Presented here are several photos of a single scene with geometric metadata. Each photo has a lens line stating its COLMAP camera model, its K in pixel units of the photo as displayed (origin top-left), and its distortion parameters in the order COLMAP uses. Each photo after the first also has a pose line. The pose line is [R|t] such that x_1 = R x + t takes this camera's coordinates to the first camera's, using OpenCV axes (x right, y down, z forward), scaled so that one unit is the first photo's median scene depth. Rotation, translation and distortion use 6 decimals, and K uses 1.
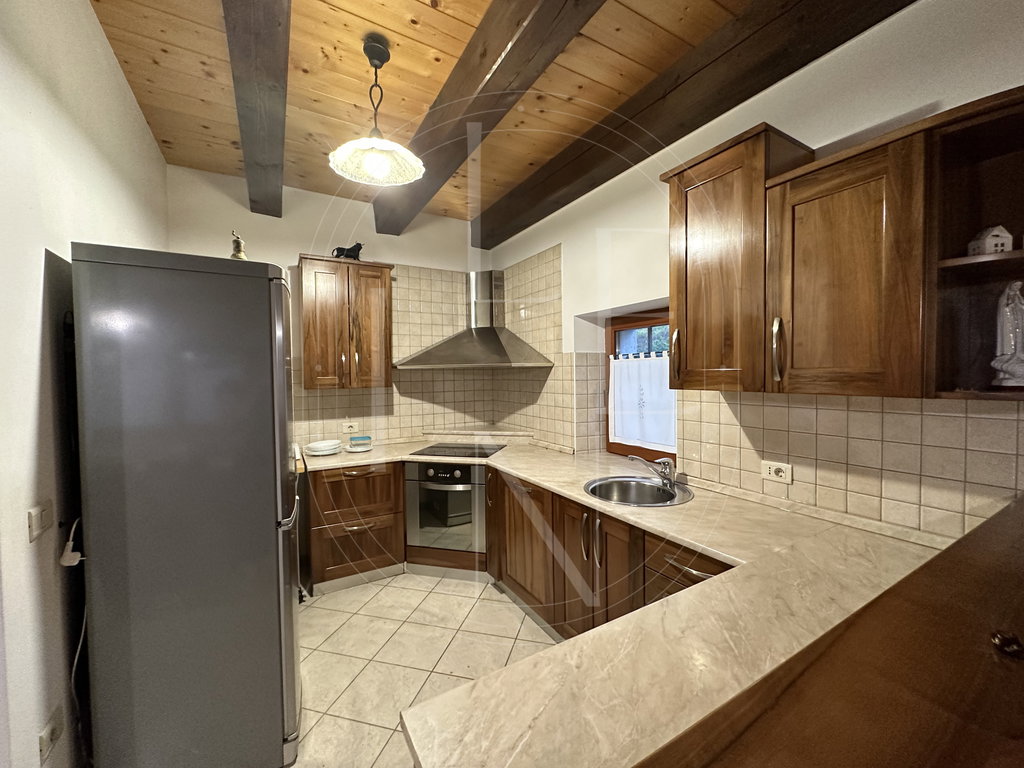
lens RADIAL K [[406.8, 0, 512.0], [0, 406.8, 384.0], [0, 0, 1]] dist [0.001636, 0.000039]
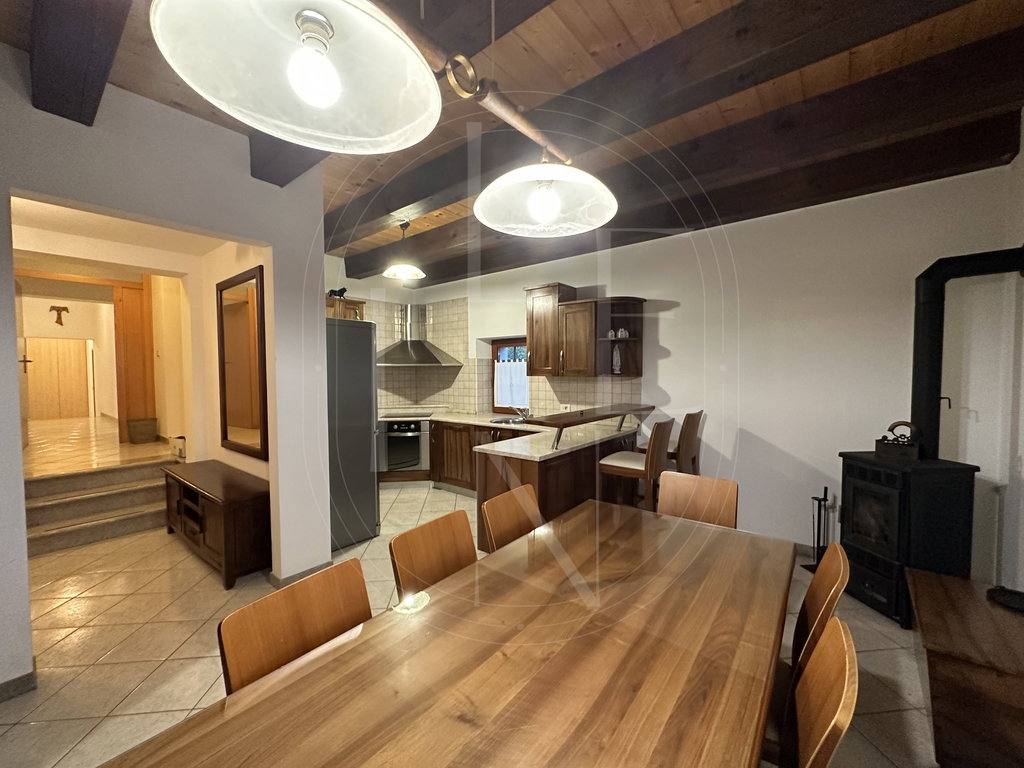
lens RADIAL K [[406.8, 0, 512.0], [0, 406.8, 384.0], [0, 0, 1]] dist [0.001636, 0.000039]
pose [[0.935860, -0.005641, 0.352326, -0.347263], [0.004215, 0.999980, 0.004814, 0.030683], [-0.352346, -0.003020, 0.935865, -0.783391]]
